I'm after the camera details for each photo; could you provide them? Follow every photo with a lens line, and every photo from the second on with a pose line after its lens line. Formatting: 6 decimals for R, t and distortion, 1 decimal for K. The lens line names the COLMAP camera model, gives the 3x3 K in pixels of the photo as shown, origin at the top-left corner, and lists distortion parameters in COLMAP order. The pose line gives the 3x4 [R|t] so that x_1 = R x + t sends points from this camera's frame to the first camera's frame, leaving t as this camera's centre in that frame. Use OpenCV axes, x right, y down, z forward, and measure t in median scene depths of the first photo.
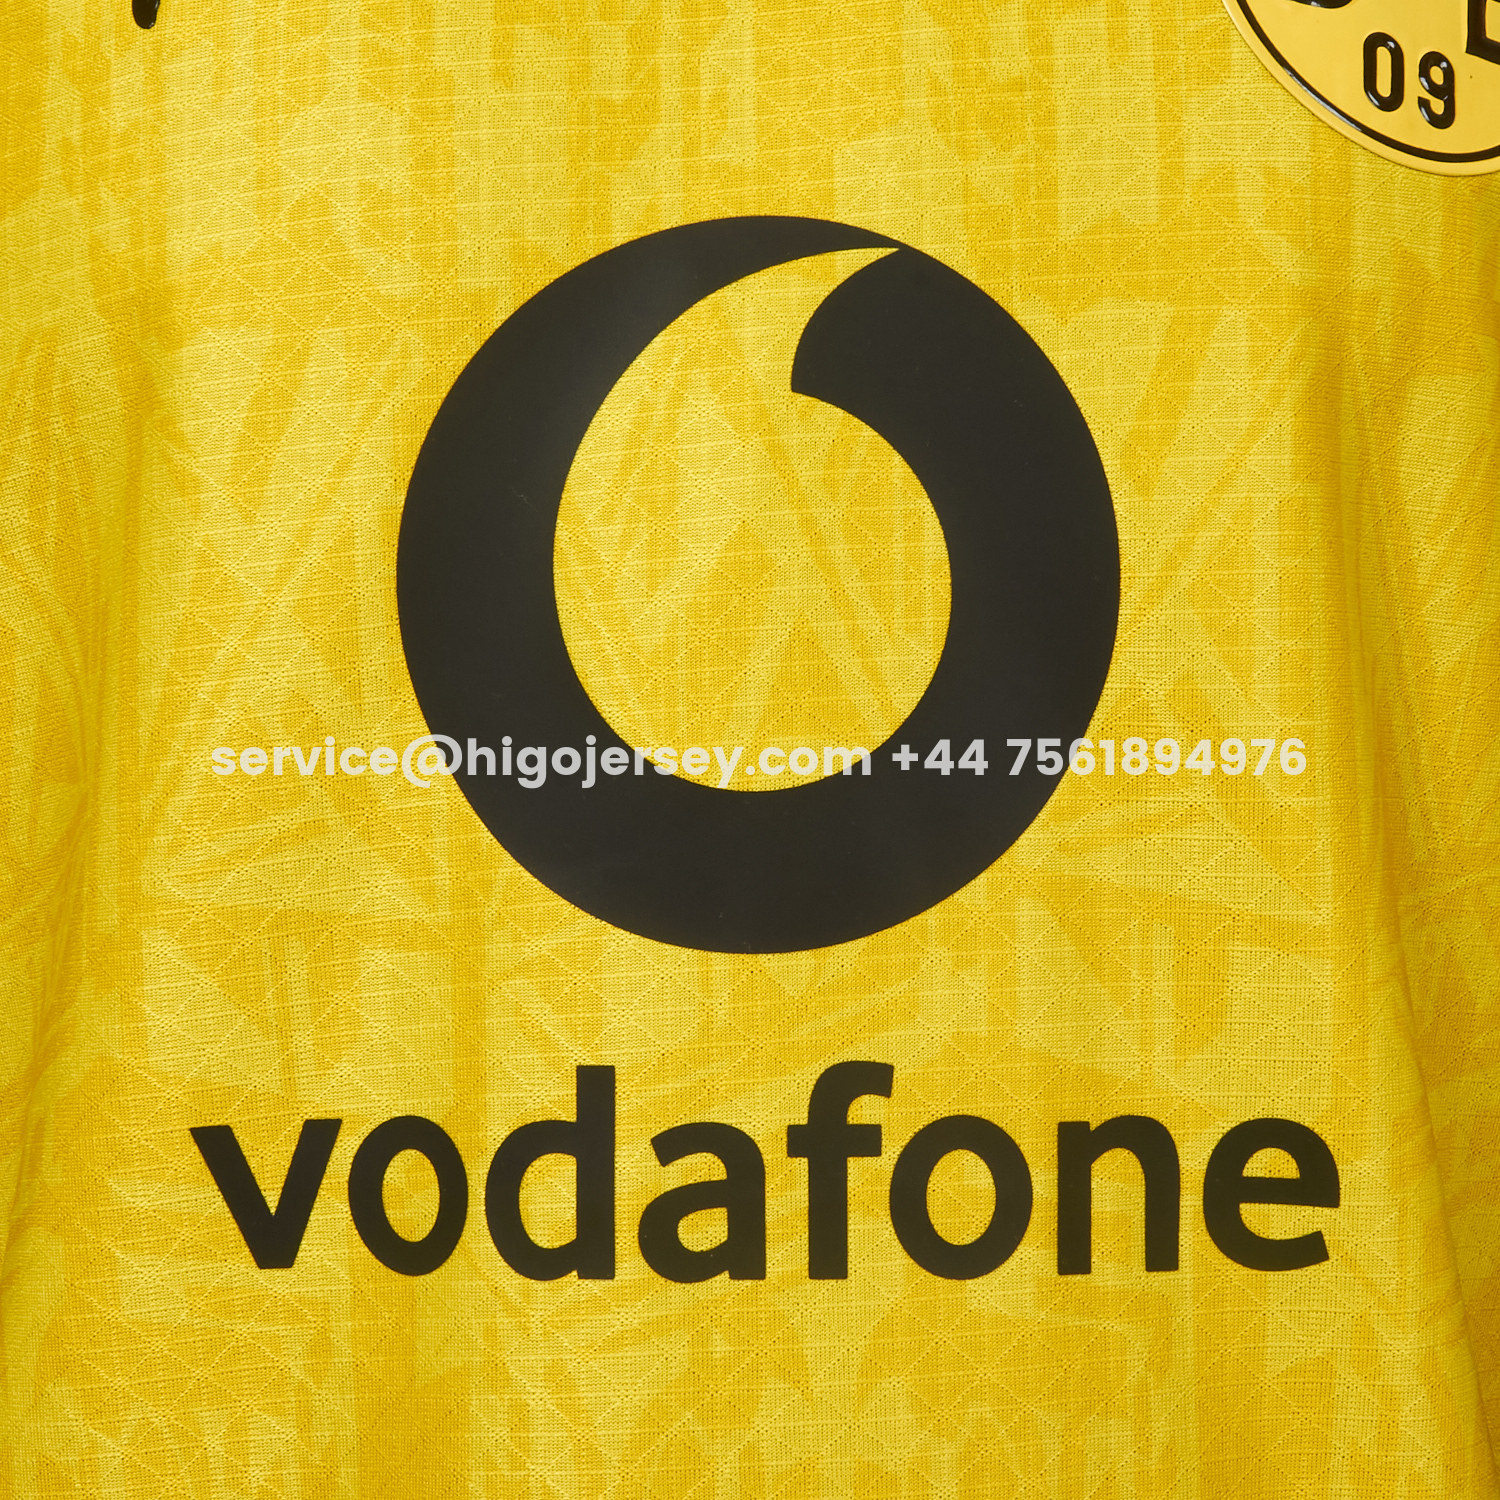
lens RADIAL K [[2685.3, 0, 792.3], [0, 2685.3, 756.6], [0, 0, 1]] dist [-0.012380, 0.000000]
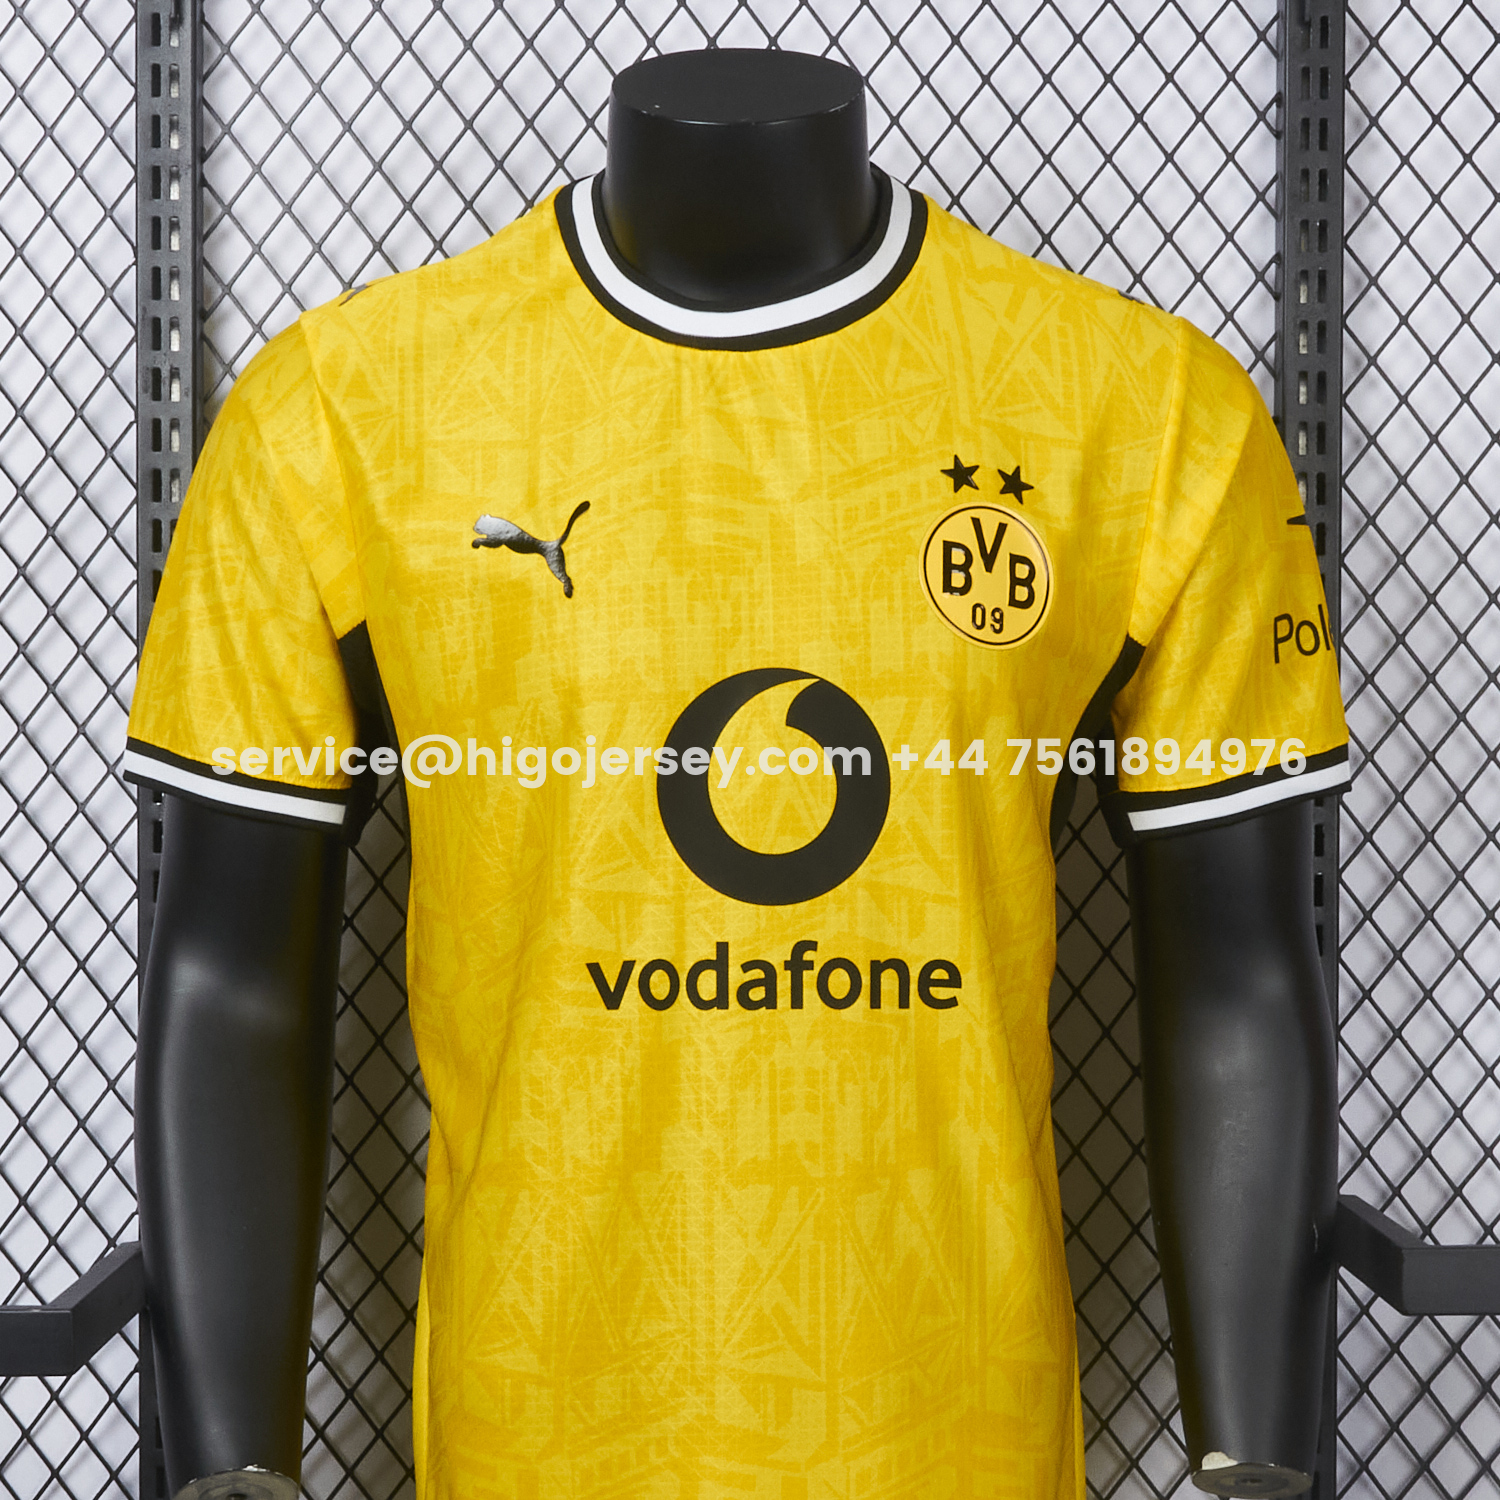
lens RADIAL K [[2624.6, 0, 759.1], [0, 2624.6, 754.9], [0, 0, 1]] dist [0.081112, 0.000000]
pose [[0.999375, 0.001974, 0.035299, -0.135802], [-0.002561, 0.999859, 0.016591, -0.149780], [-0.035261, -0.016671, 0.999239, -2.006549]]
